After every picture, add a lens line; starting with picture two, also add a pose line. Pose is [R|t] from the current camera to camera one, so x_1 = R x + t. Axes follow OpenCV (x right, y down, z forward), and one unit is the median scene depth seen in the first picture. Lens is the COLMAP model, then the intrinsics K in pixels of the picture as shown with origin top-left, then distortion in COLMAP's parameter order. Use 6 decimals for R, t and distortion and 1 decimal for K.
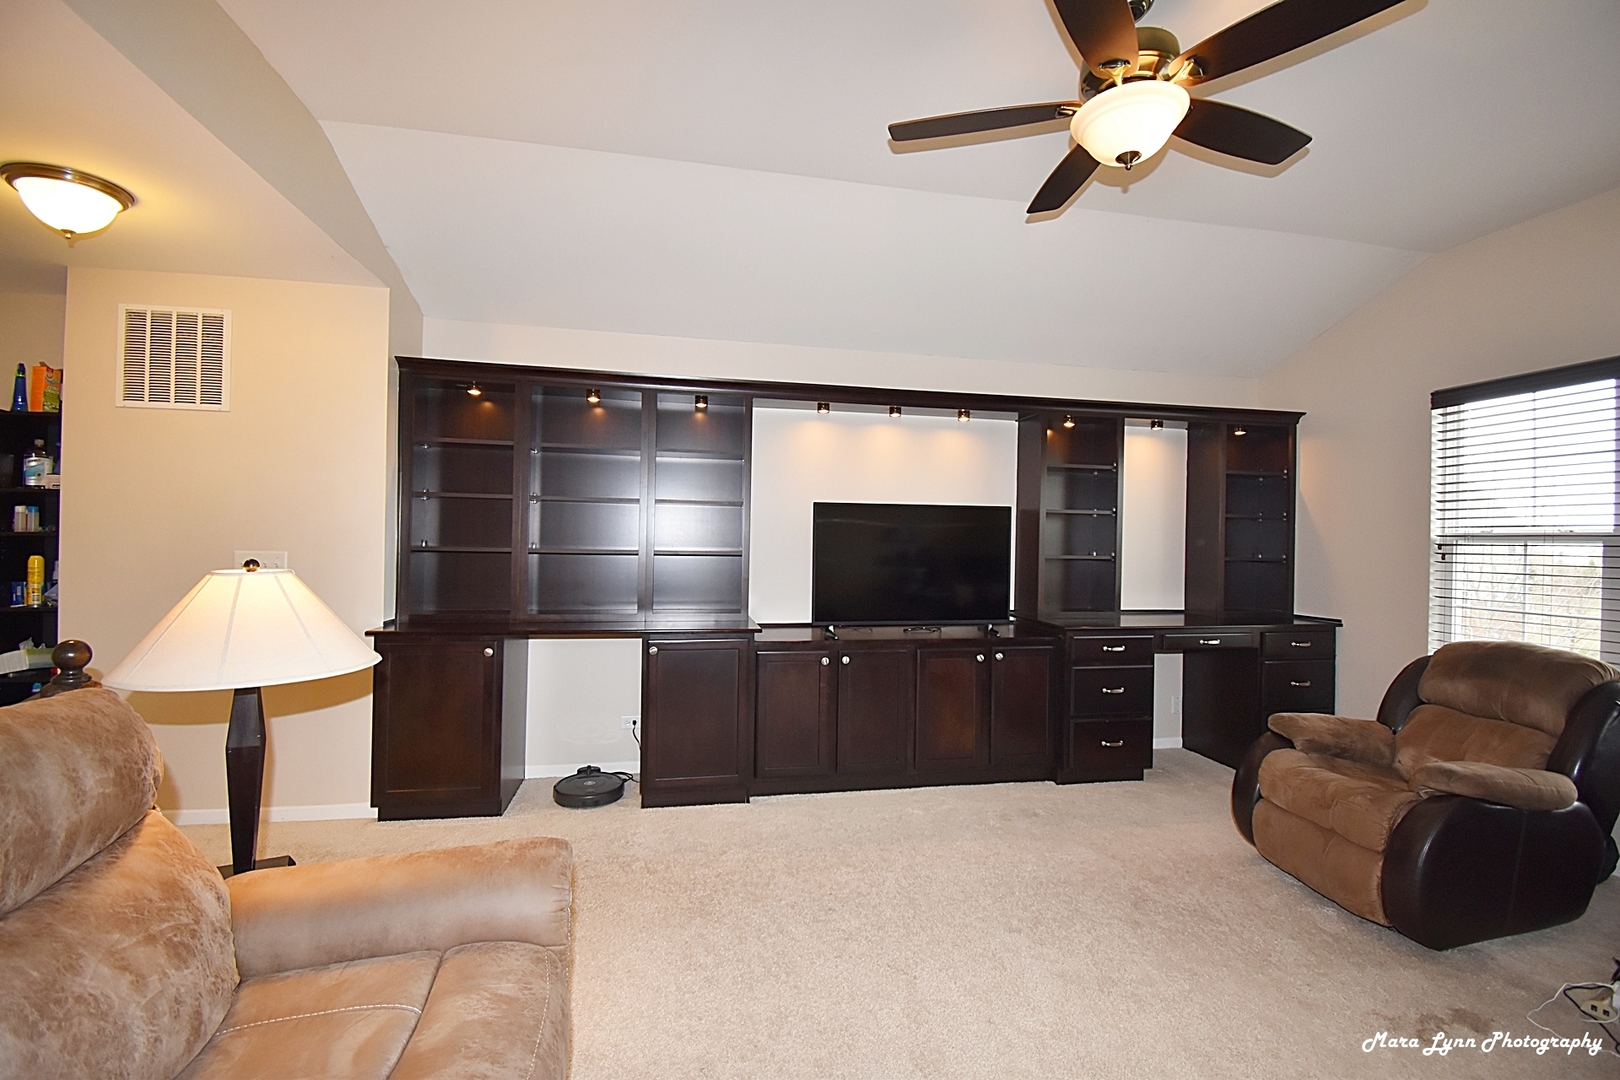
lens RADIAL K [[712.7, 0, 817.6], [0, 712.7, 539.5], [0, 0, 1]] dist [0.020689, -0.026100]
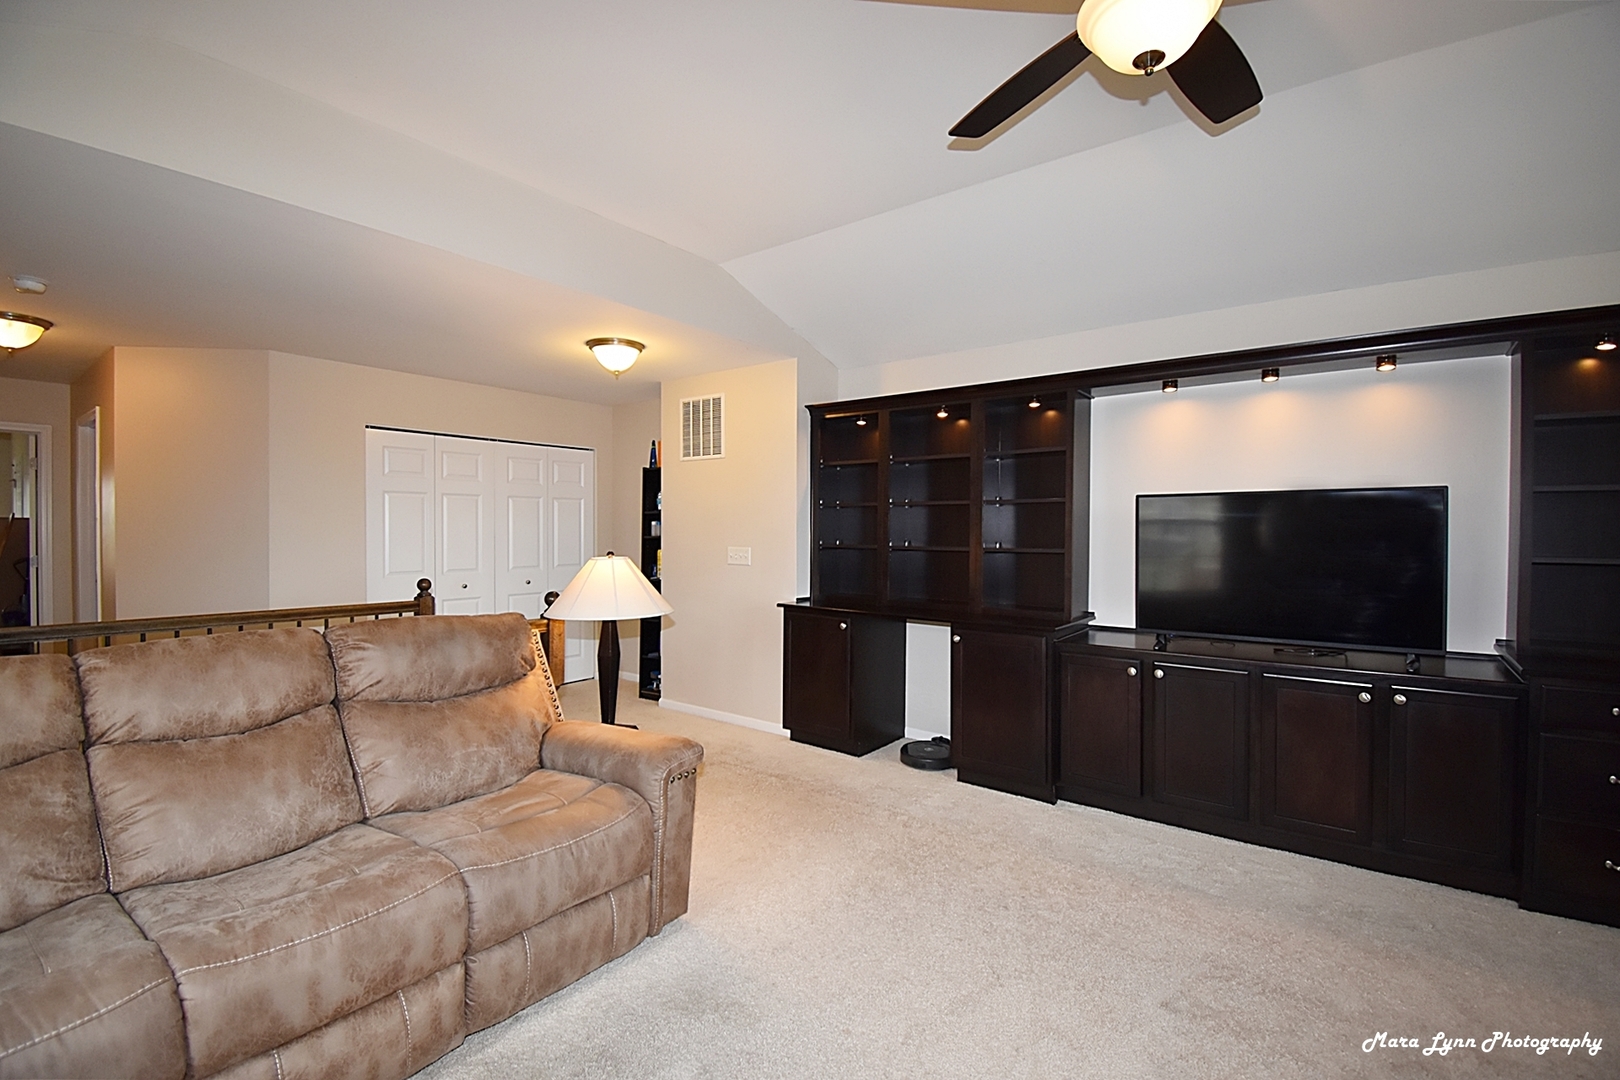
lens RADIAL K [[712.7, 0, 817.6], [0, 712.7, 539.5], [0, 0, 1]] dist [0.020689, -0.026100]
pose [[0.661792, -0.005454, -0.749667, 0.463823], [0.006193, 0.999979, -0.001808, 0.003665], [0.749662, -0.003446, 0.661812, 0.113706]]
